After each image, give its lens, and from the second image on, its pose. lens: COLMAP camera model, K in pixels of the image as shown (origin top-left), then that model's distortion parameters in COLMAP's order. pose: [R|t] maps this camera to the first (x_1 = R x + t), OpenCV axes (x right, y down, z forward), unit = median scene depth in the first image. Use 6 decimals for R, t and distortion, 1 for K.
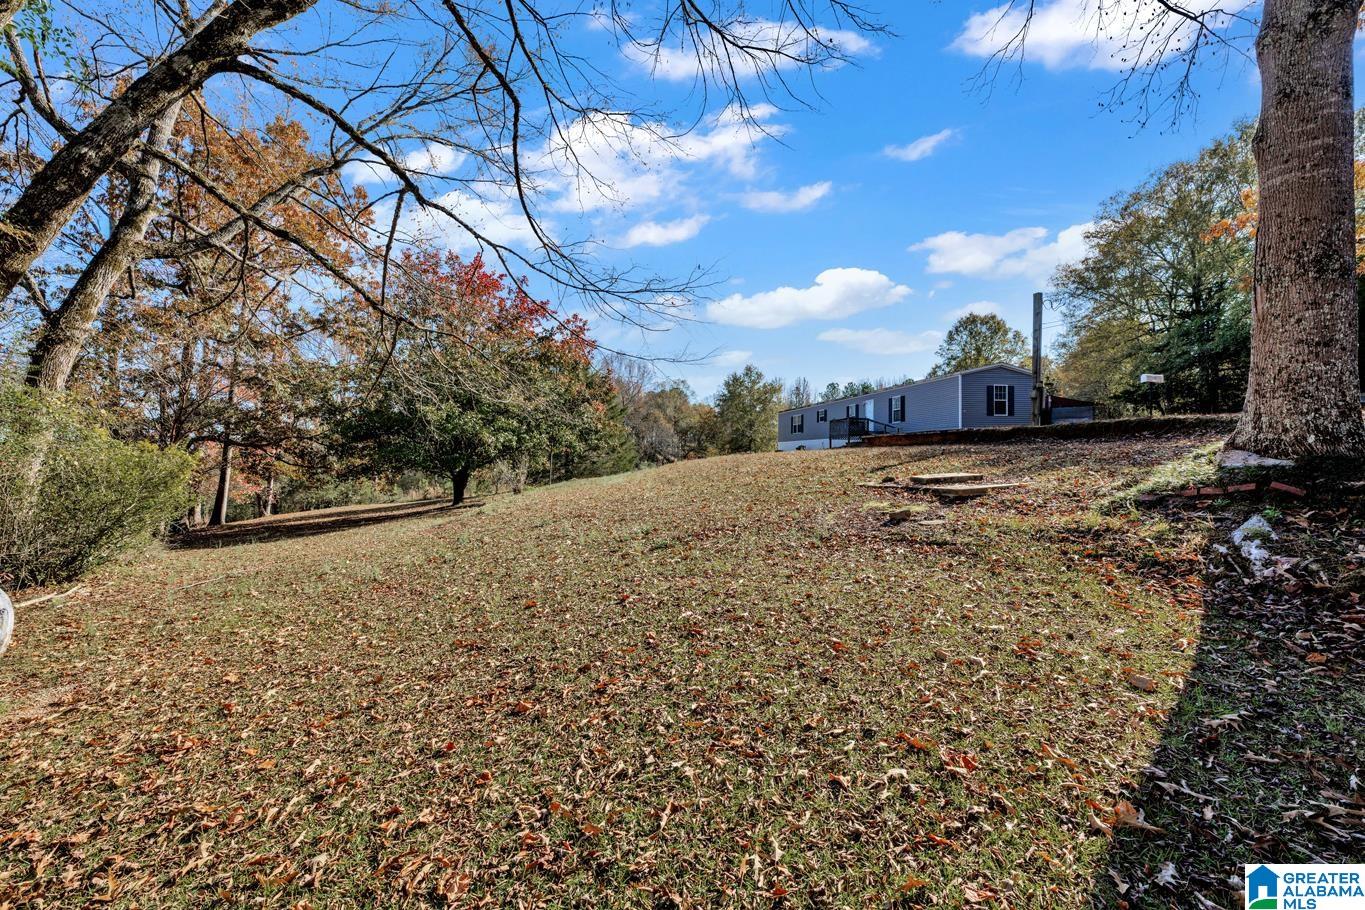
lens RADIAL K [[537.6, 0, 678.1], [0, 537.6, 464.1], [0, 0, 1]] dist [0.000000, 0.000072]
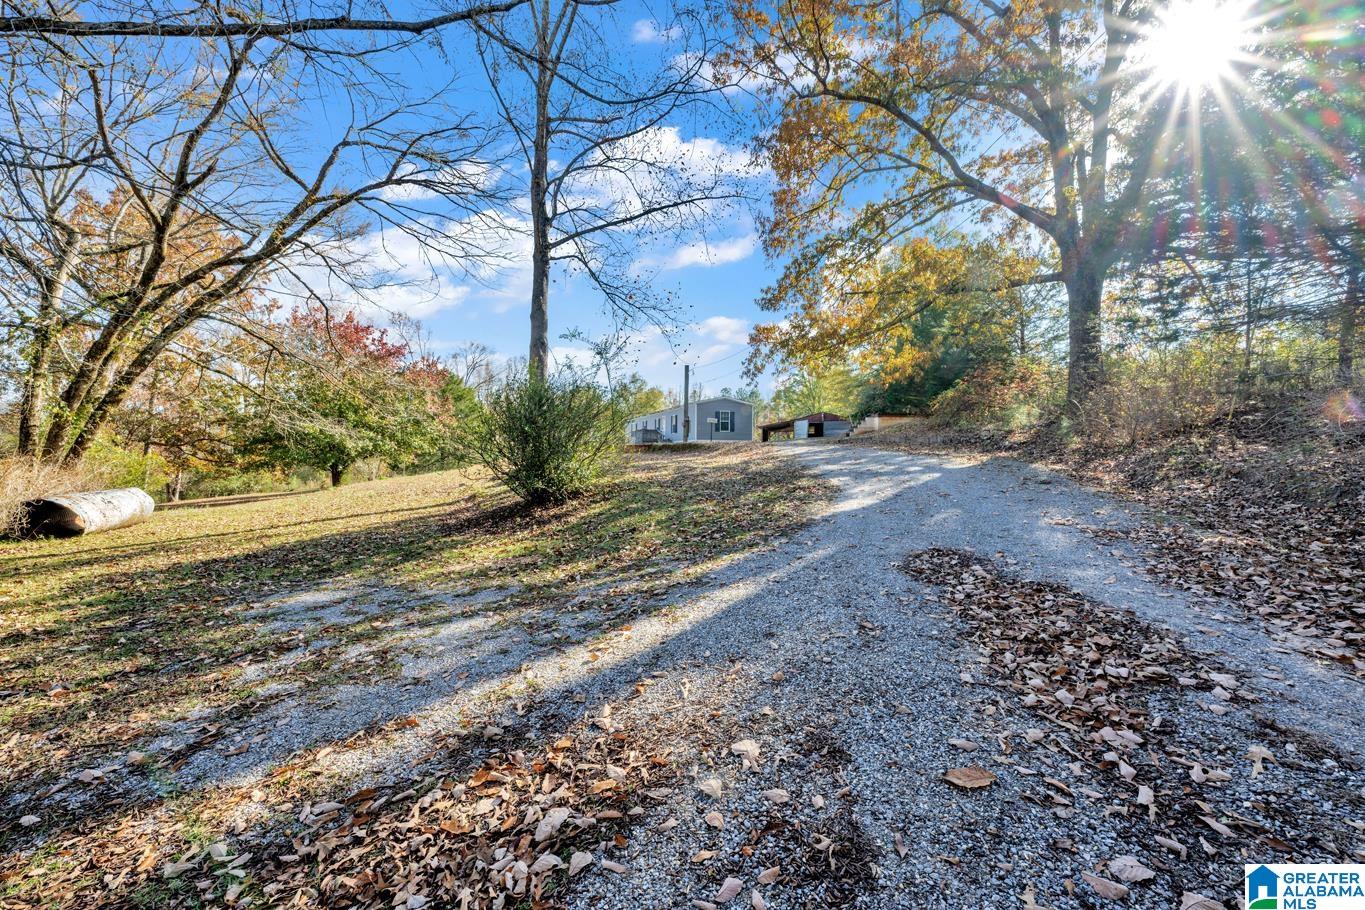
lens RADIAL K [[537.6, 0, 681.8], [0, 537.6, 462.9], [0, 0, 1]] dist [0.000000, 0.000072]
pose [[0.992245, 0.008612, 0.123996, 0.296416], [-0.009534, 0.999931, 0.006843, -0.011884], [-0.123928, -0.007972, 0.992259, -0.474084]]
